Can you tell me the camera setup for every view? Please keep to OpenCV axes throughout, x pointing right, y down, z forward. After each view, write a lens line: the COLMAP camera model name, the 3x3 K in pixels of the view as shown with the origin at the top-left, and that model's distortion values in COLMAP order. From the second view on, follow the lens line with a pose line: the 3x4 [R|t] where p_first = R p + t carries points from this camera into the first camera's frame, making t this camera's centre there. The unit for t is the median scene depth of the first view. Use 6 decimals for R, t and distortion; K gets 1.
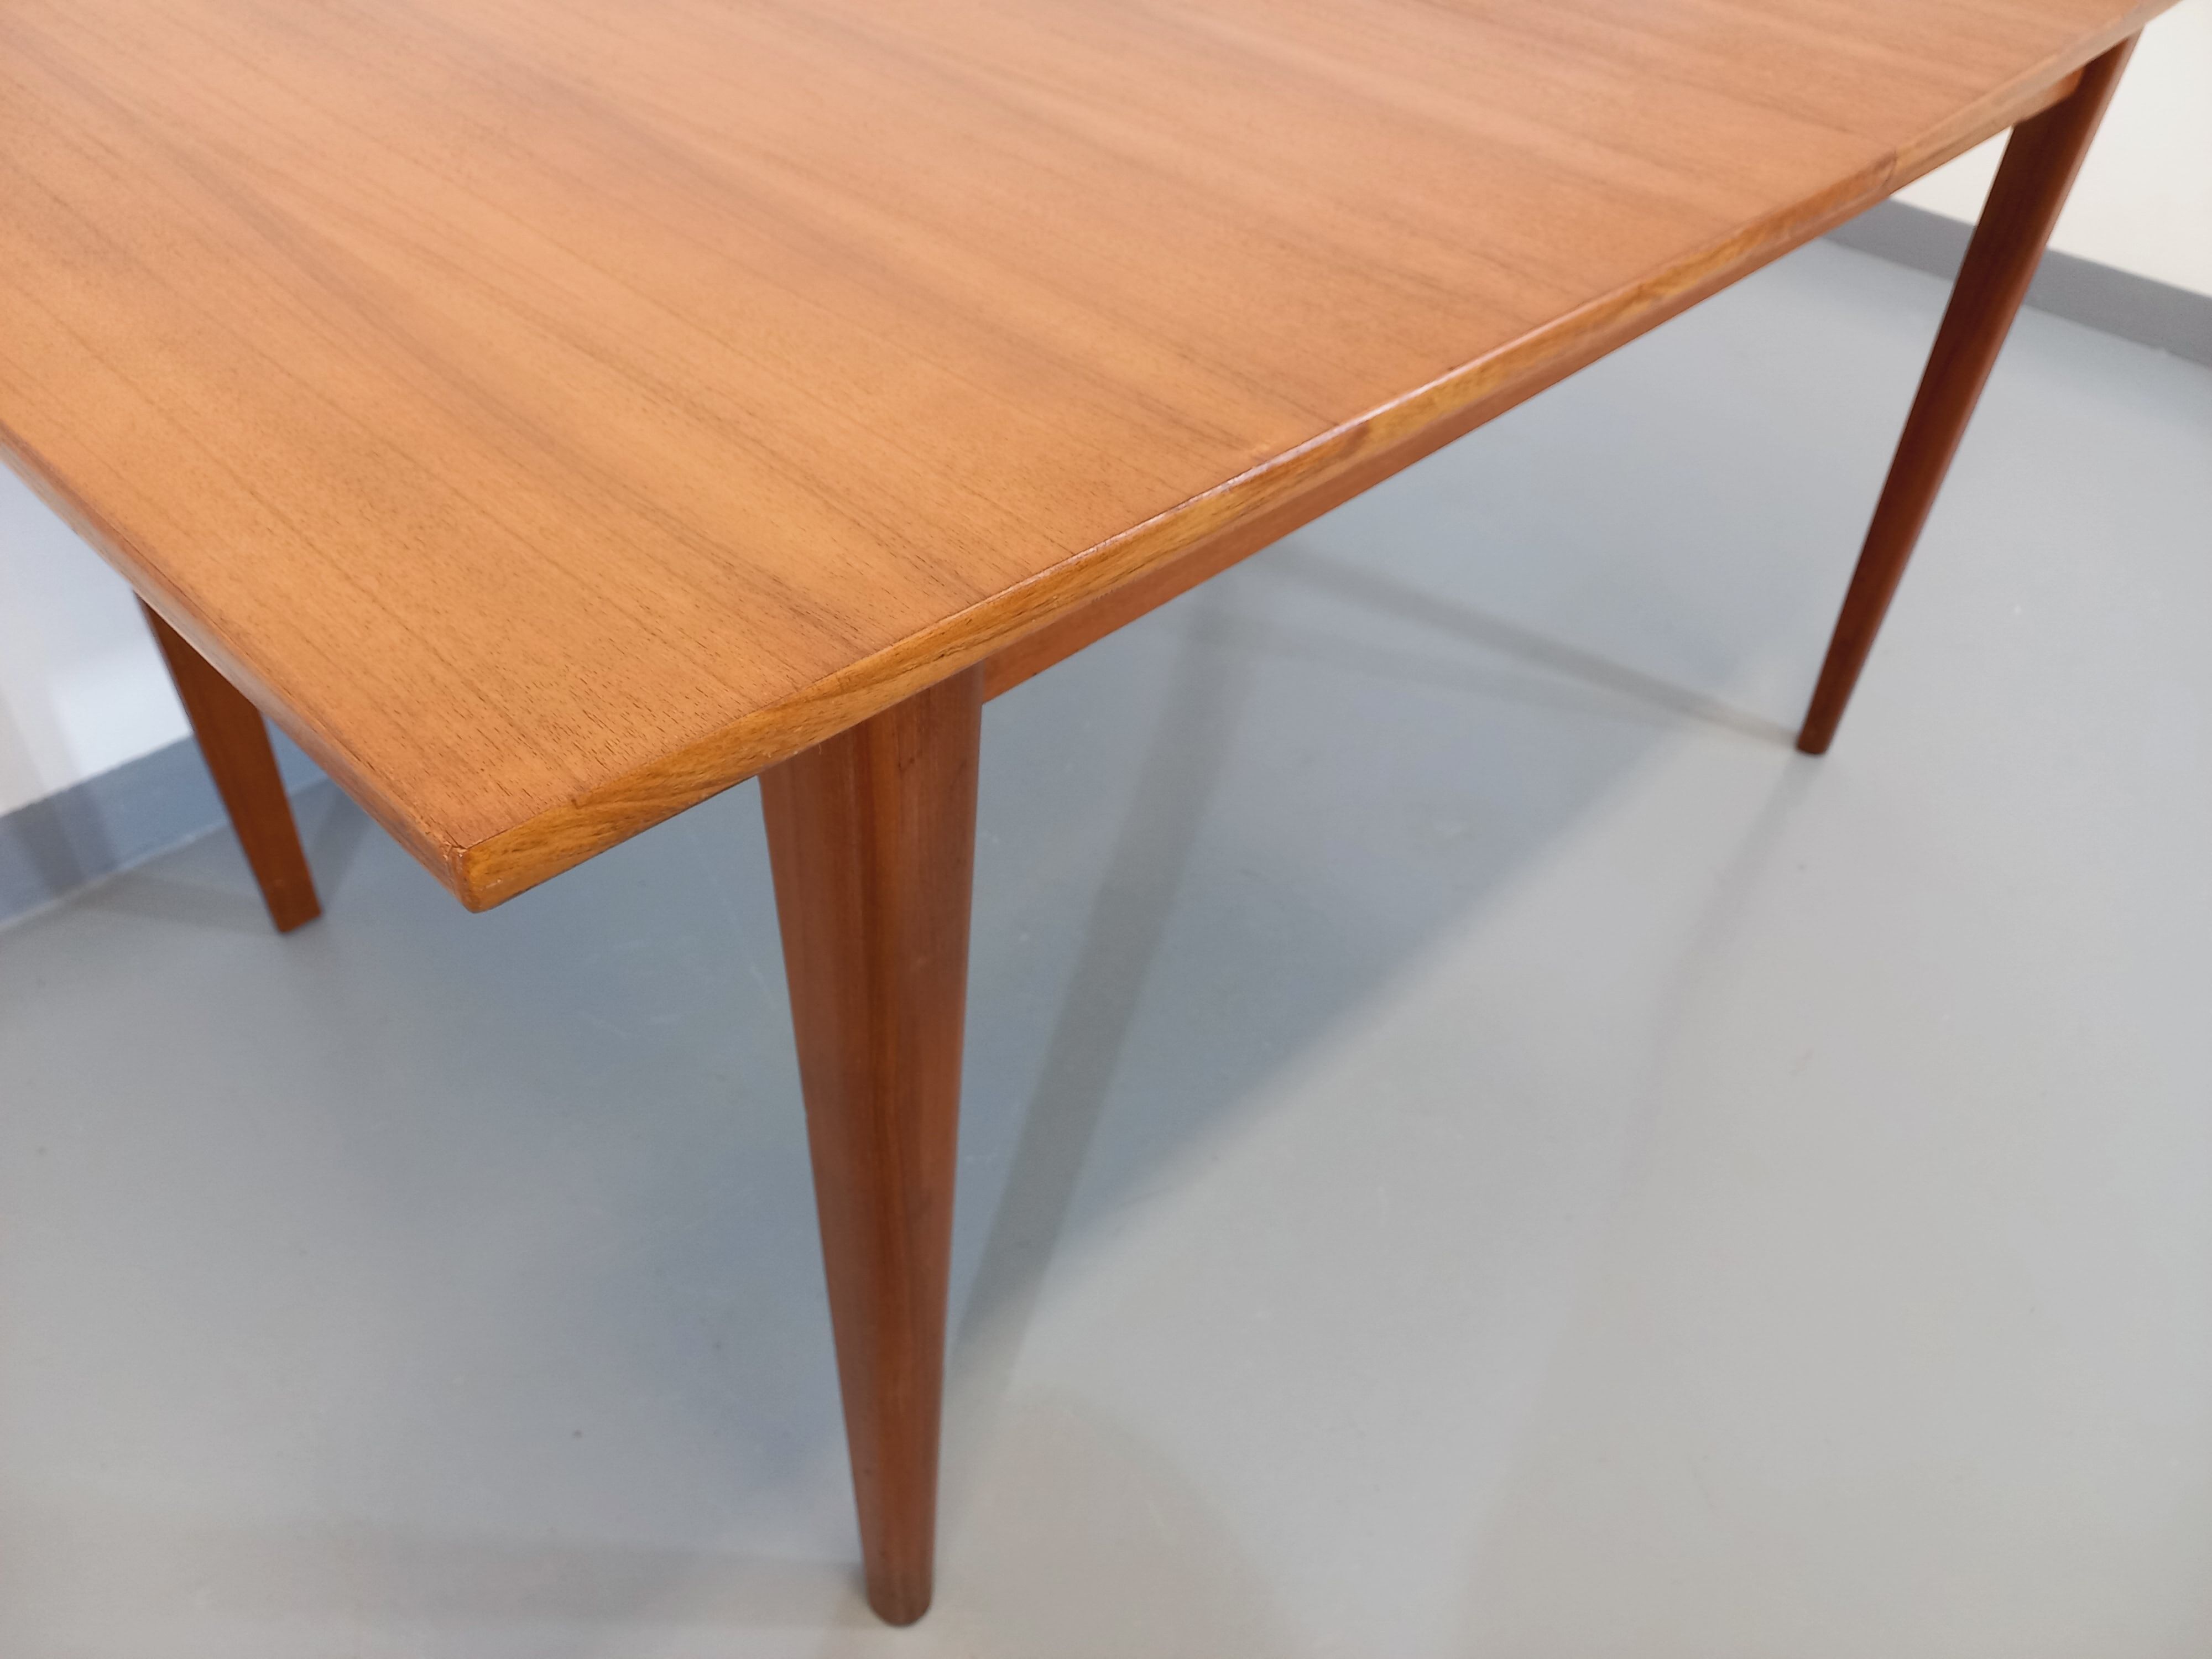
lens RADIAL K [[1632.4, 0, 1098.7], [0, 1632.4, 755.9], [0, 0, 1]] dist [0.083588, -0.096166]
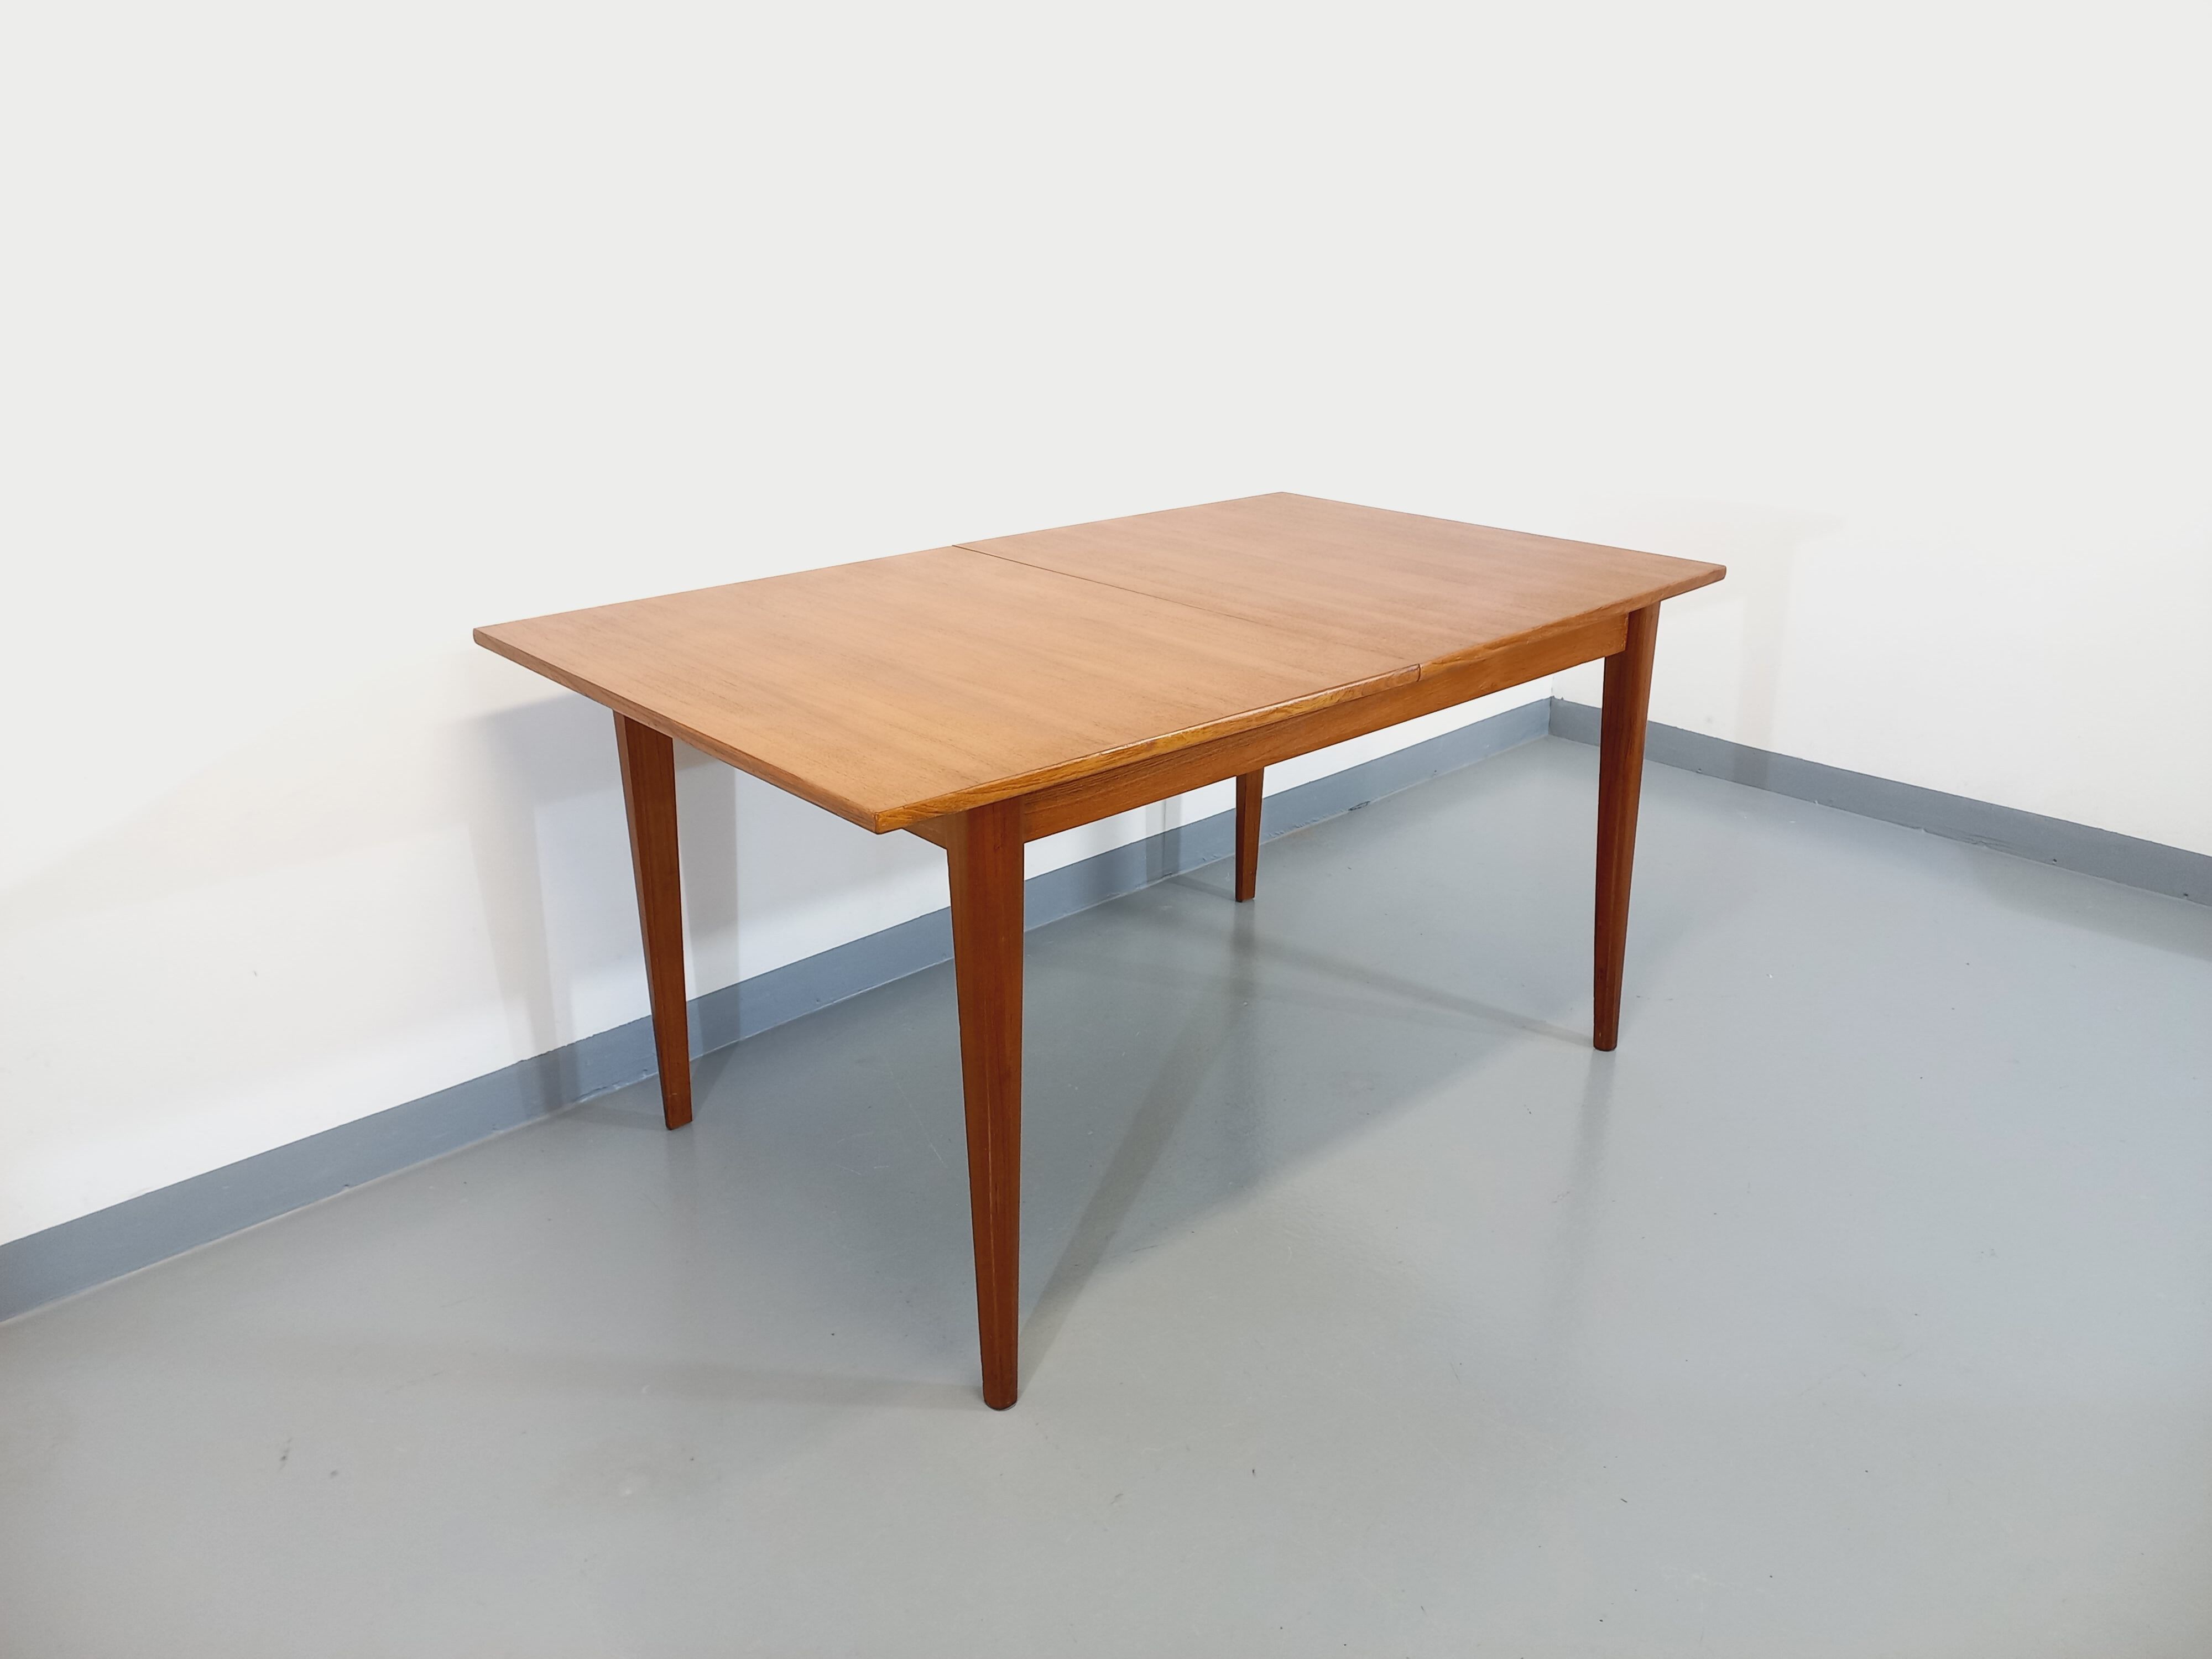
lens RADIAL K [[1622.2, 0, 1096.1], [0, 1622.2, 724.3], [0, 0, 1]] dist [0.094886, -0.082203]
pose [[0.994621, -0.039451, -0.095773, 0.349490], [0.000255, 0.925558, -0.378607, 0.903822], [0.103579, 0.376546, 0.920589, -1.767354]]
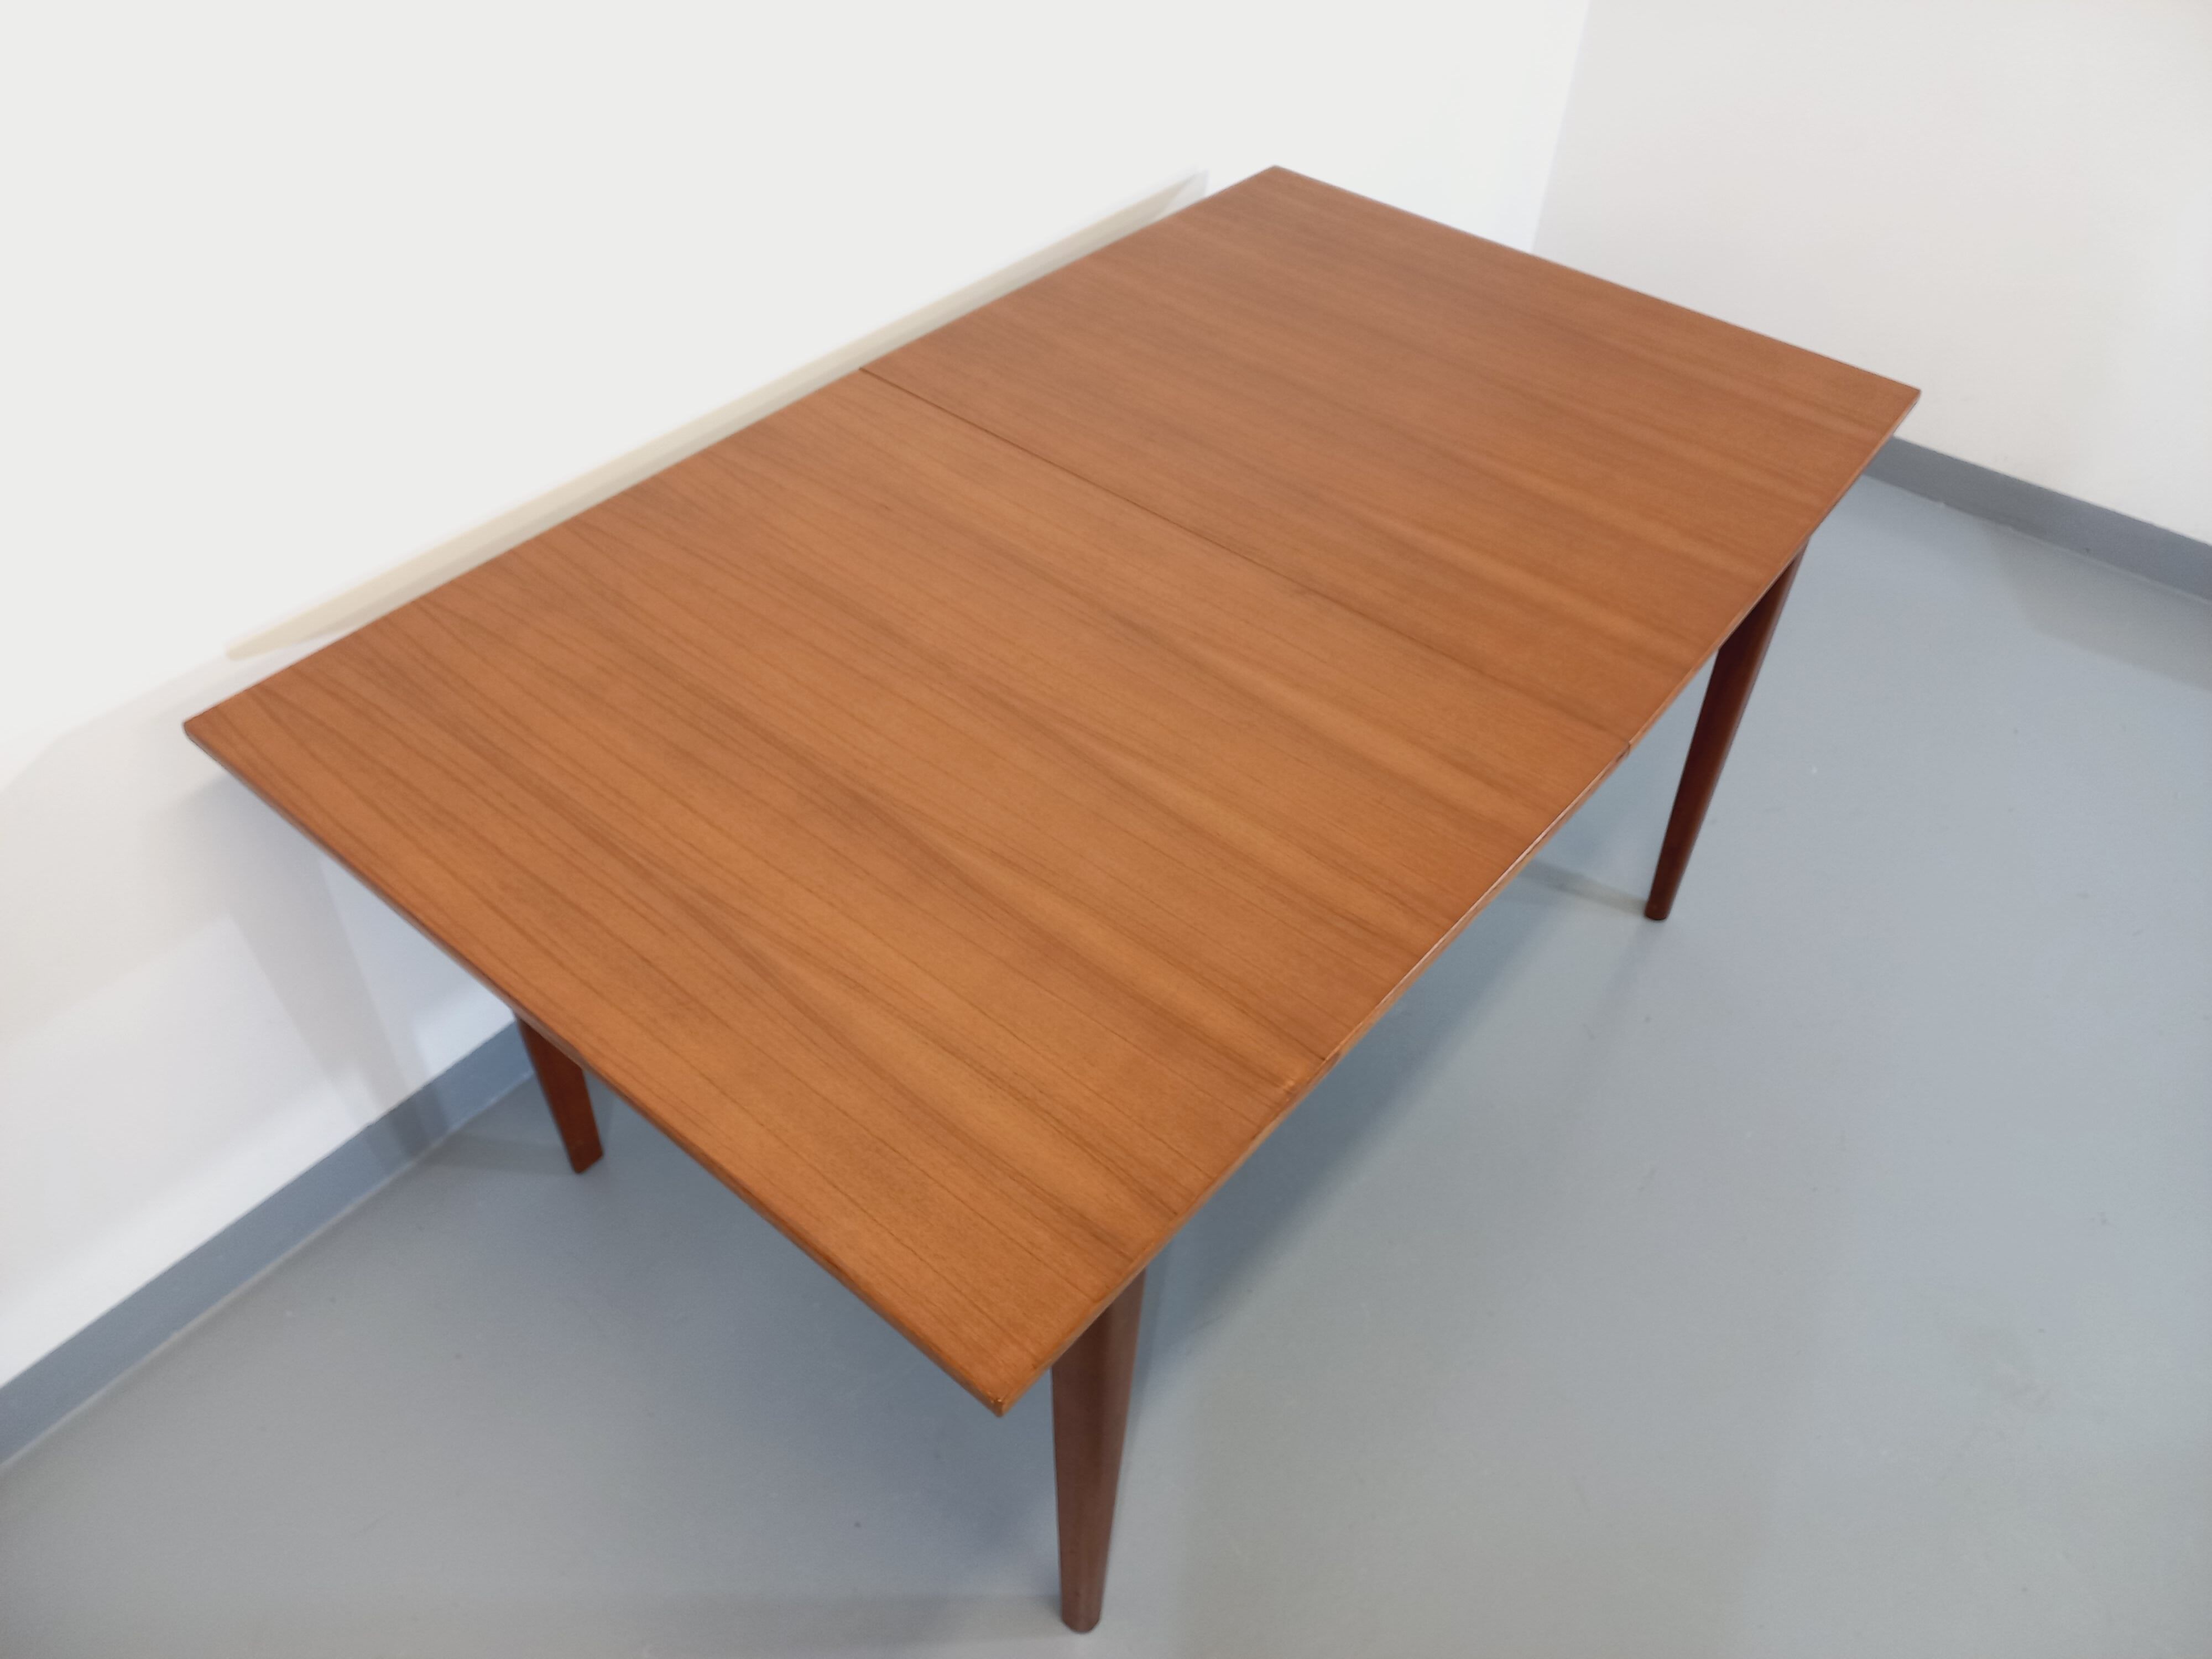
lens RADIAL K [[1632.4, 0, 1098.7], [0, 1632.4, 755.9], [0, 0, 1]] dist [0.083588, -0.096166]
pose [[0.997142, -0.069442, 0.029747, -0.165431], [0.067990, 0.996564, 0.047312, -0.692242], [-0.032931, -0.045154, 0.998437, -0.984530]]
